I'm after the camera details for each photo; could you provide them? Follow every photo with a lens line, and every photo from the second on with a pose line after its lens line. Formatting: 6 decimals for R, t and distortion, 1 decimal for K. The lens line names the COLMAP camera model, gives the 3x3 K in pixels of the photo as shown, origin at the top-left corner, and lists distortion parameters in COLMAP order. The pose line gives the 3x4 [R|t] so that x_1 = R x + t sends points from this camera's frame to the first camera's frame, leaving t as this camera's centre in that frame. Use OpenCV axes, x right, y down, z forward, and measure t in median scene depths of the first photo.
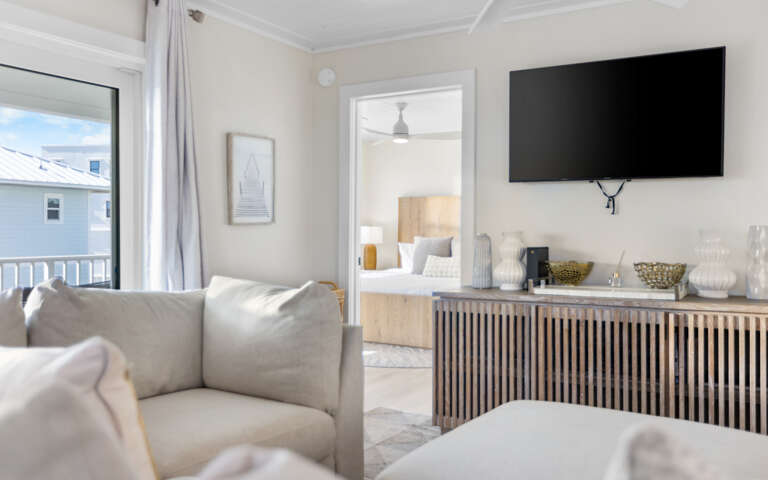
lens RADIAL K [[655.6, 0, 385.4], [0, 655.6, 237.6], [0, 0, 1]] dist [0.005662, -0.001050]
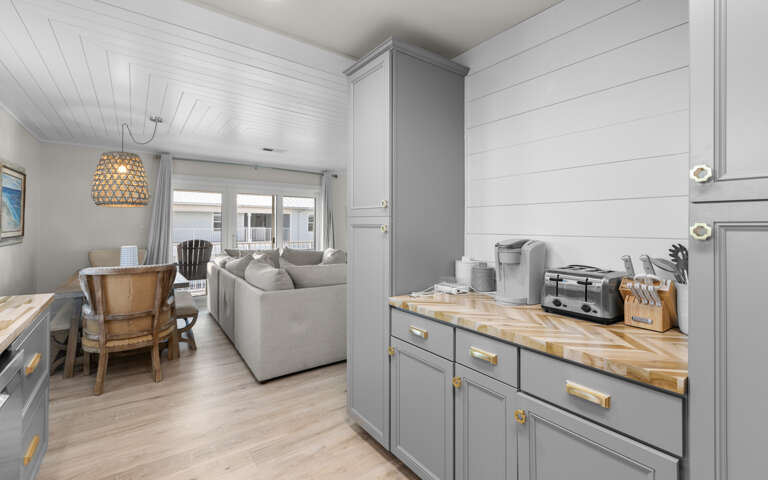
lens RADIAL K [[342.0, 0, 382.4], [0, 342.0, 224.6], [0, 0, 1]] dist [0.009770, -0.003170]
pose [[0.920205, -0.000040, -0.391437, 0.697707], [-0.007609, 0.999809, -0.017989, -0.037204], [0.391363, 0.019532, 0.920029, -0.642323]]
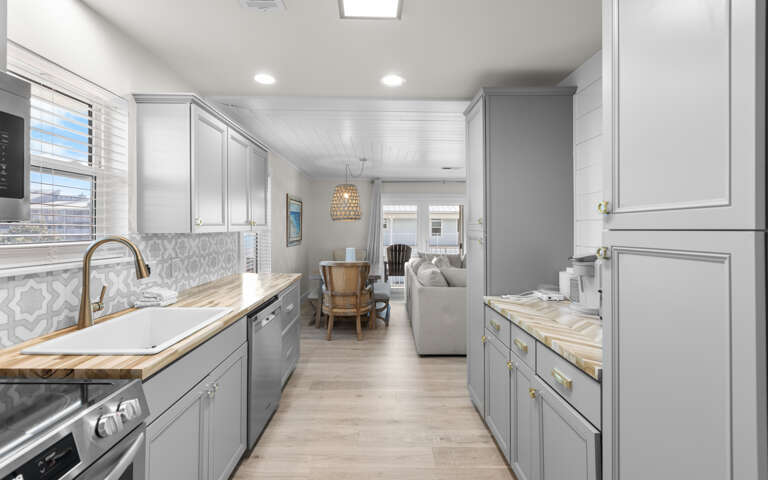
lens RADIAL K [[342.0, 0, 382.0], [0, 342.0, 233.7], [0, 0, 1]] dist [0.009770, -0.003170]
pose [[0.527358, 0.007867, -0.849607, 0.934796], [-0.012379, 0.999922, 0.001574, -0.051887], [0.849553, 0.009687, 0.527414, -0.661553]]
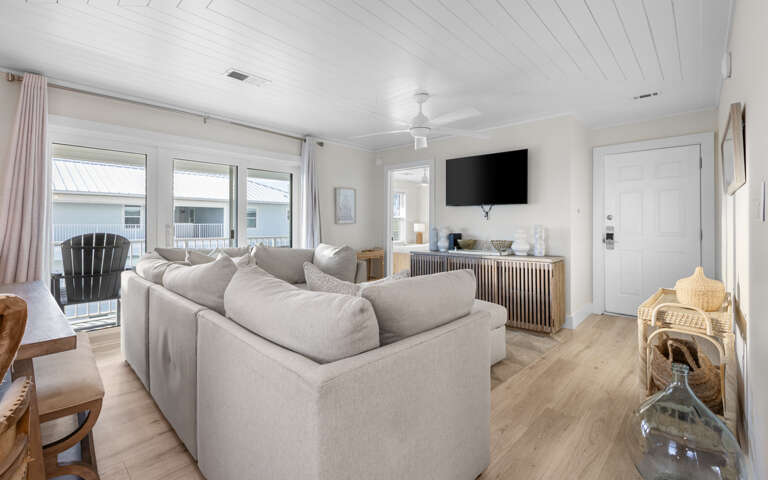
lens RADIAL K [[342.0, 0, 383.9], [0, 342.0, 223.0], [0, 0, 1]] dist [0.009770, -0.003170]
pose [[0.977898, -0.001221, -0.209081, 0.241849], [-0.001973, 0.999885, -0.015066, -0.004274], [0.209075, 0.015146, 0.977782, -0.273918]]
